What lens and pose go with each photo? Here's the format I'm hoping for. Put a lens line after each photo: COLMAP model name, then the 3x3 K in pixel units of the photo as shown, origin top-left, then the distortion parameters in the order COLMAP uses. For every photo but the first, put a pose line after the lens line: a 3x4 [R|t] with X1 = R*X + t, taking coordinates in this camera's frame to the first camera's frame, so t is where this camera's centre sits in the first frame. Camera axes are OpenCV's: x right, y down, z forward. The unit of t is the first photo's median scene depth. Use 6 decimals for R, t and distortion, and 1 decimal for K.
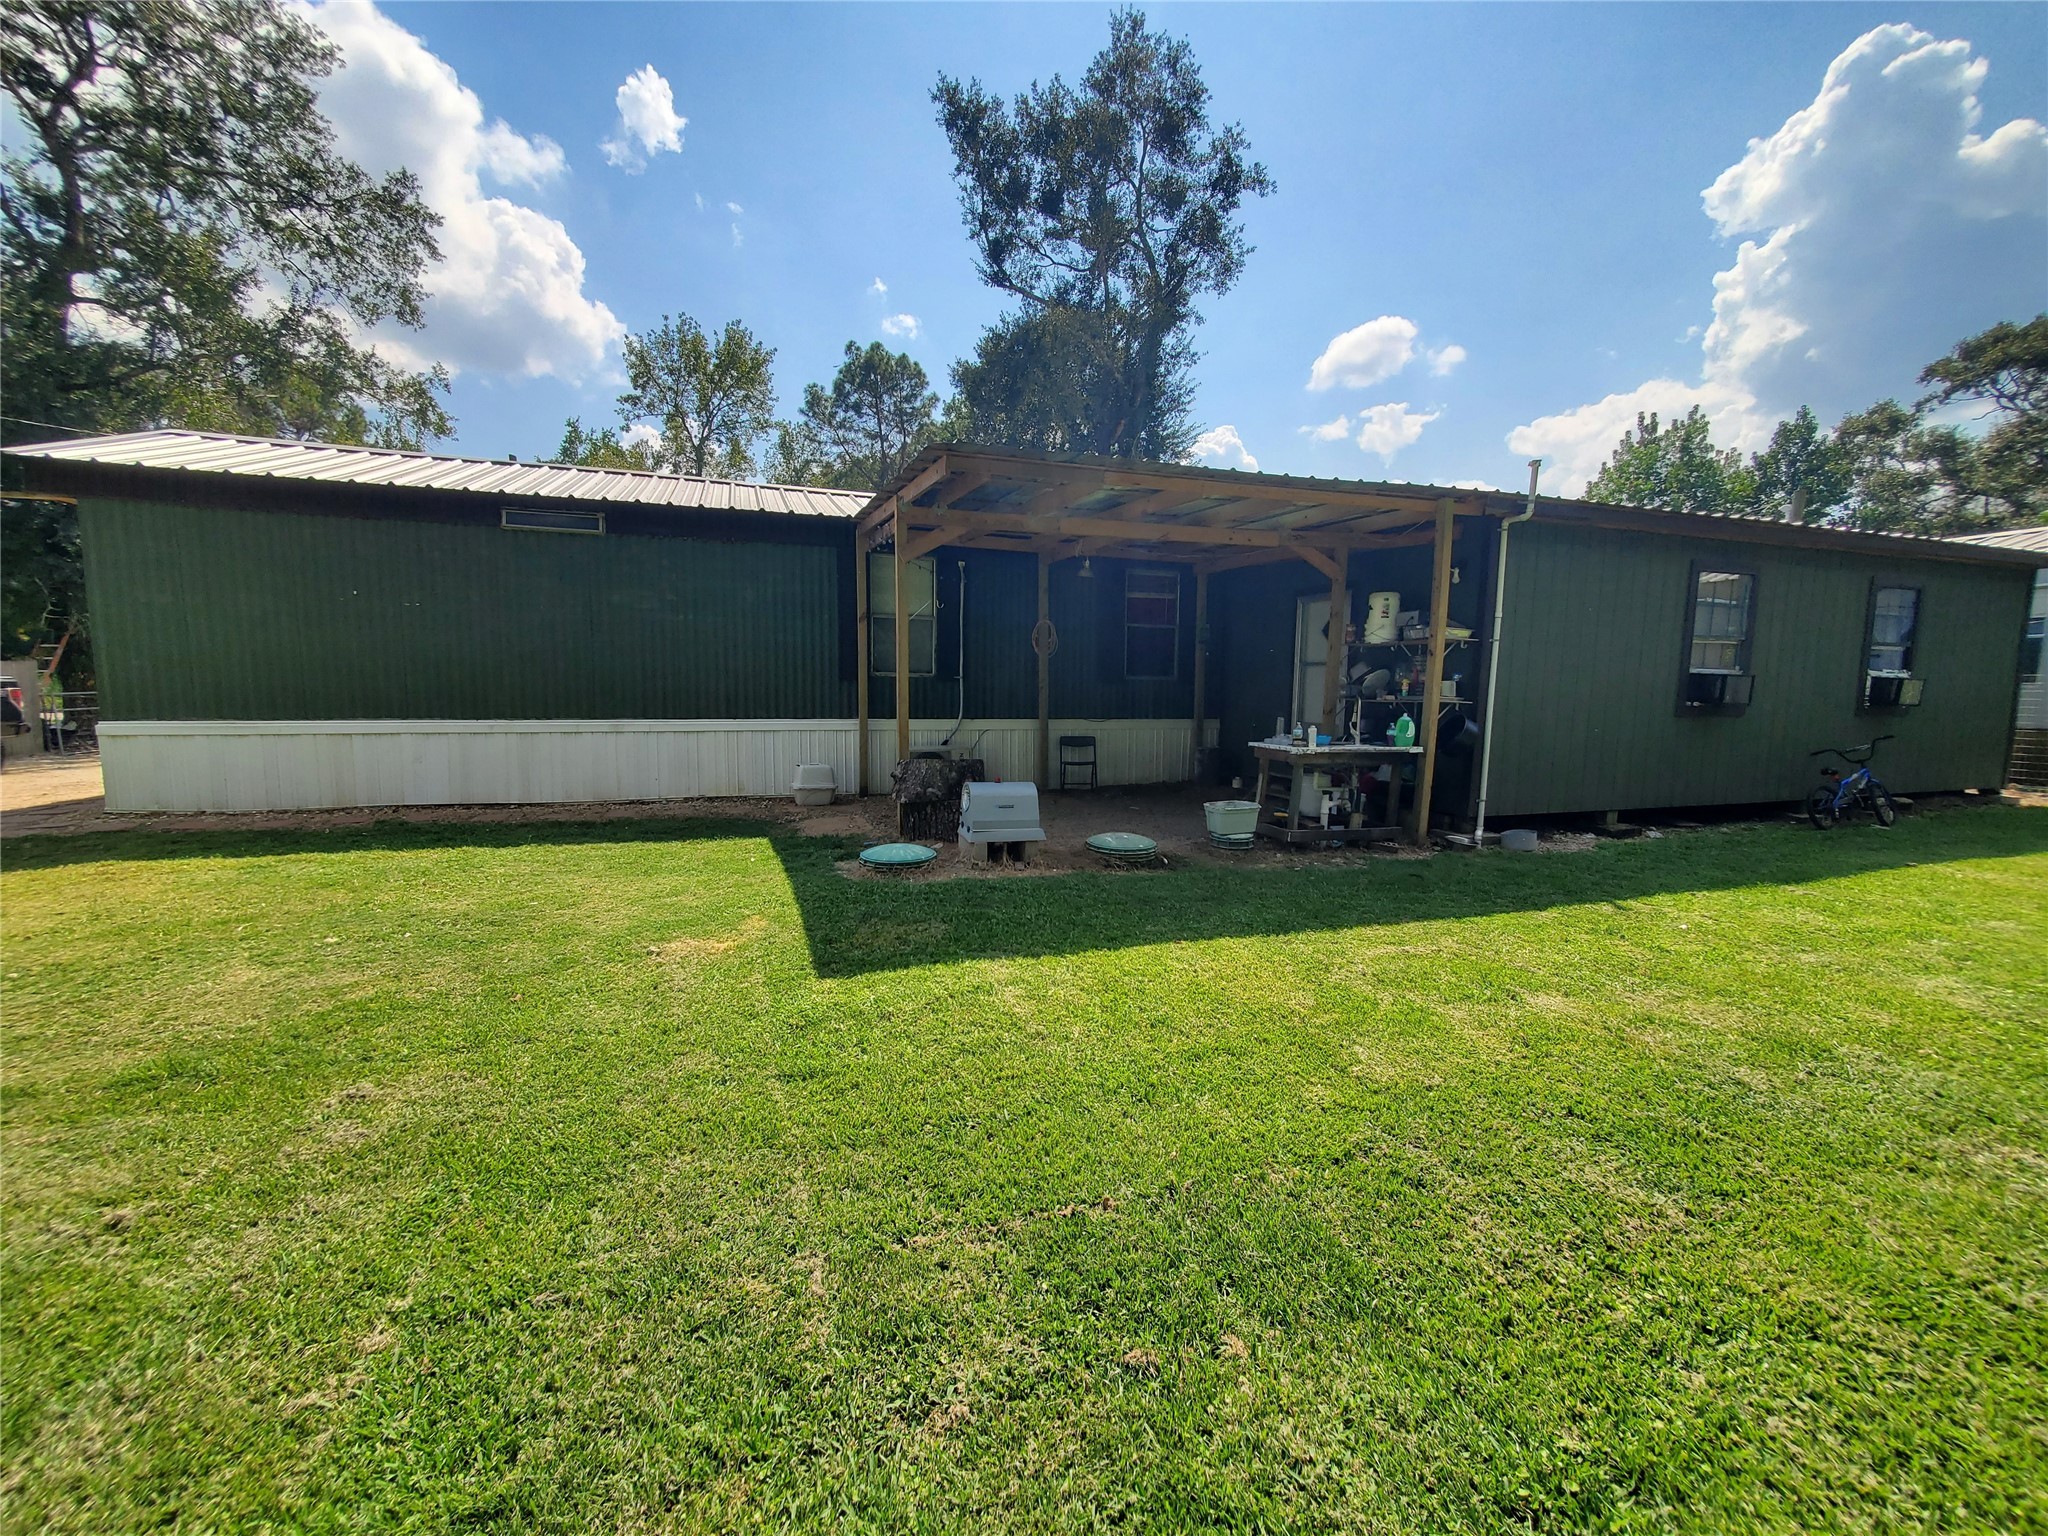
lens RADIAL K [[820.8, 0, 1015.2], [0, 820.8, 770.8], [0, 0, 1]] dist [-0.004165, -0.000929]
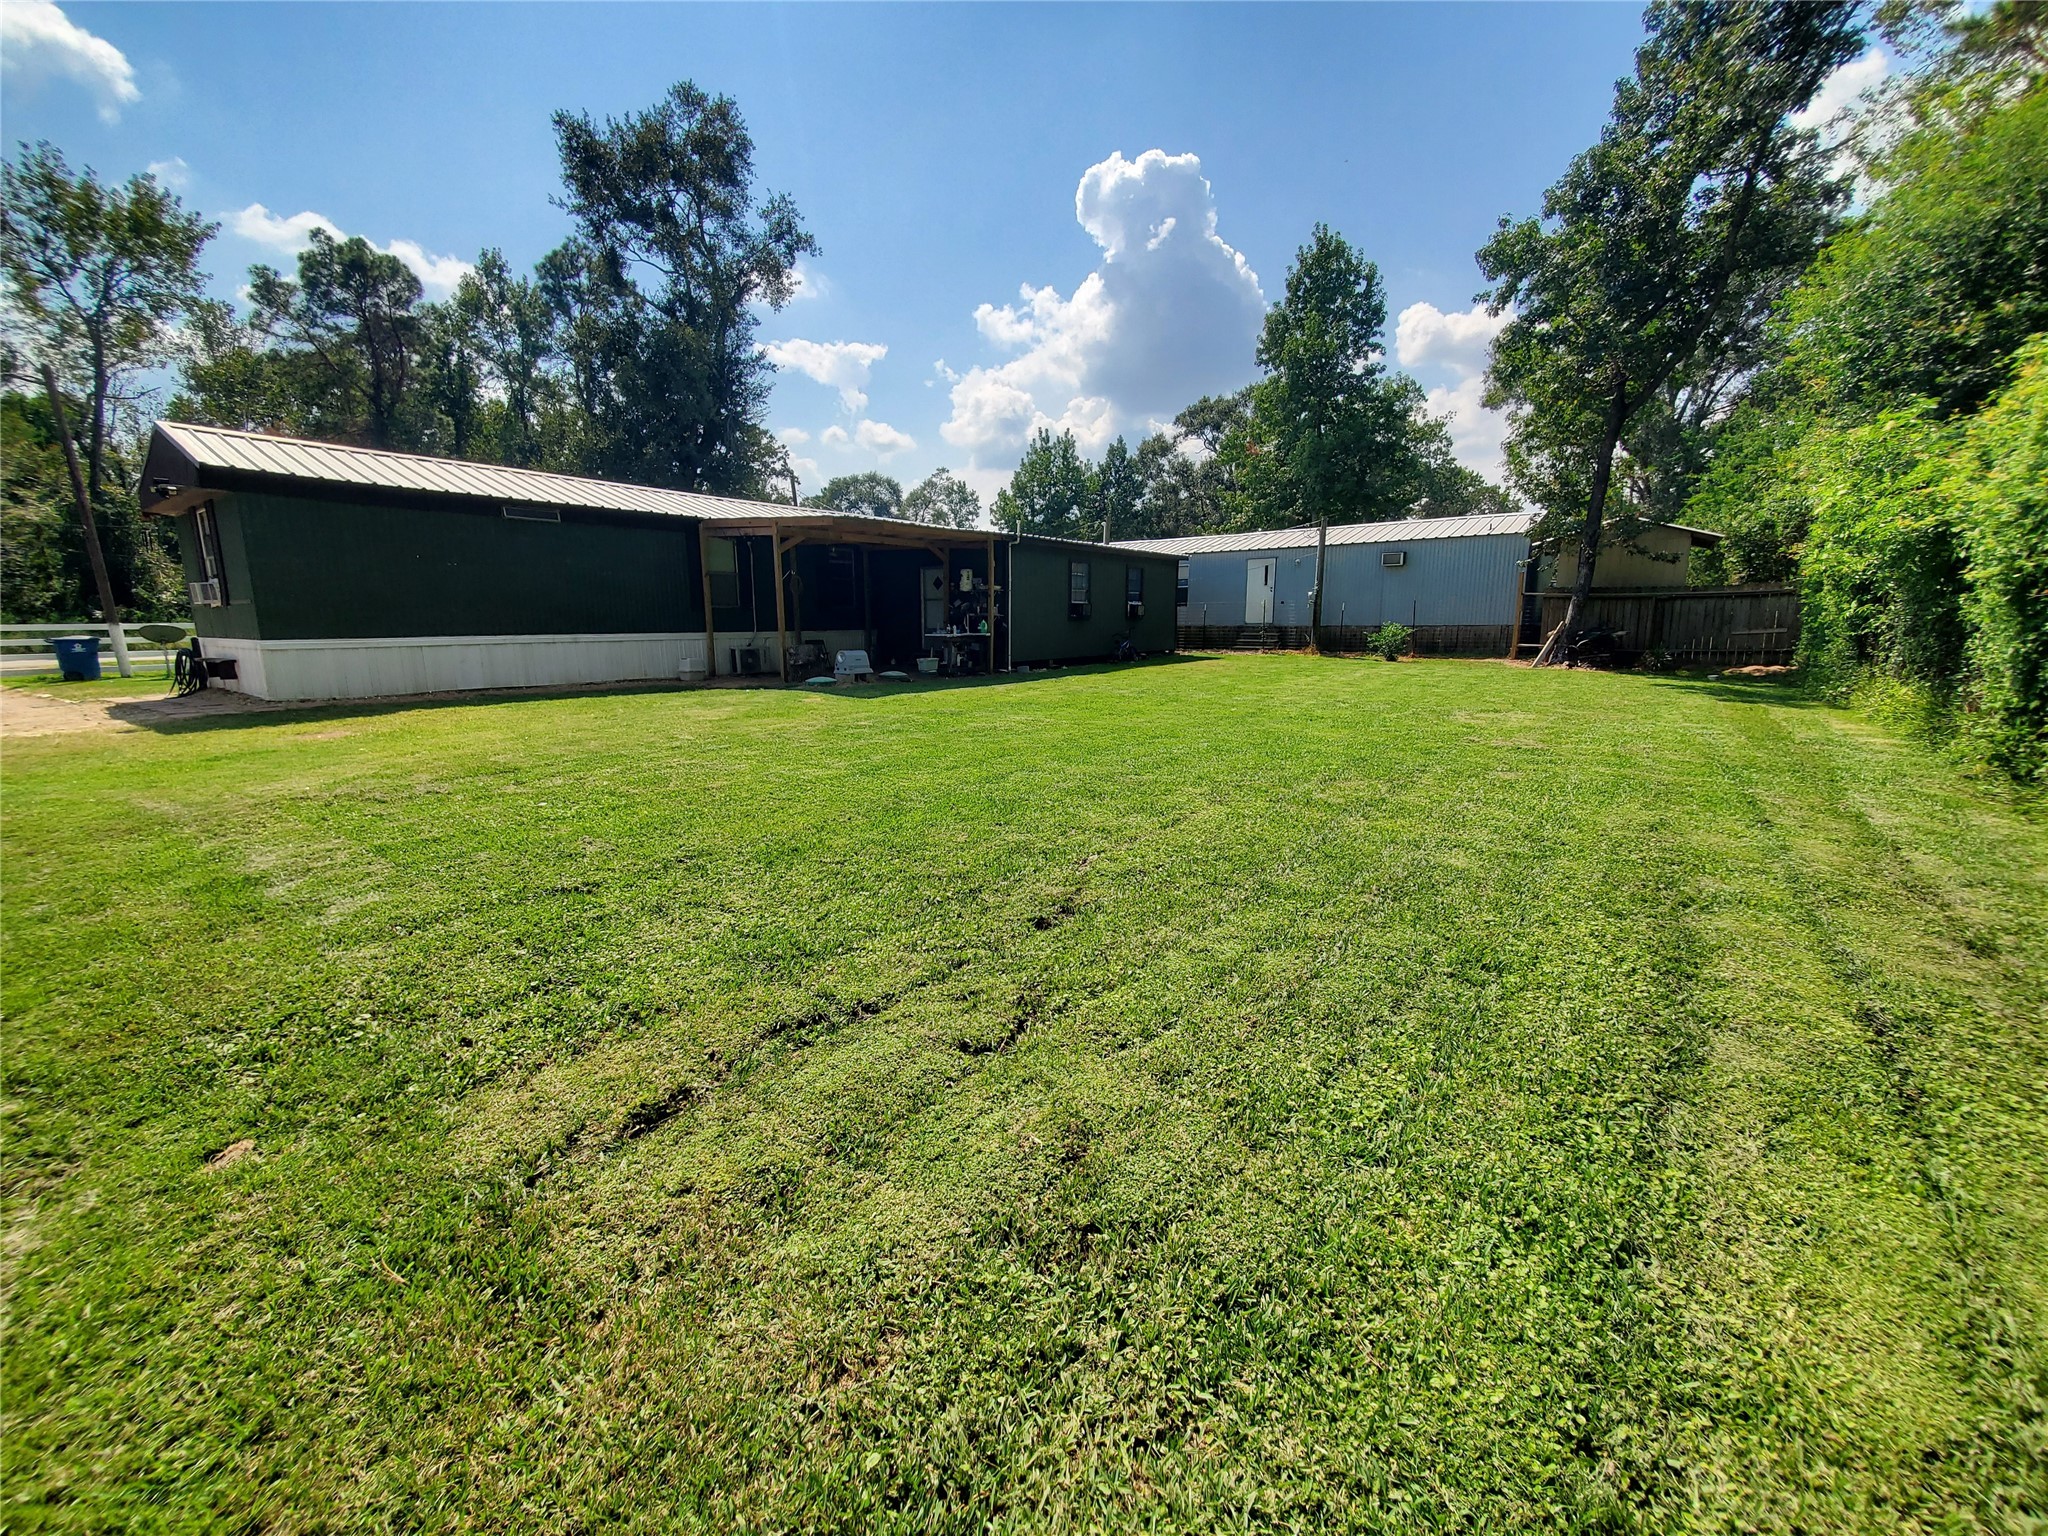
lens RADIAL K [[820.8, 0, 1026.1], [0, 820.8, 774.6], [0, 0, 1]] dist [-0.004165, -0.000929]
pose [[0.812445, -0.123119, 0.569891, -0.210345], [0.072952, 0.991235, 0.110145, 0.030494], [-0.578457, -0.047912, 0.814305, -0.265502]]
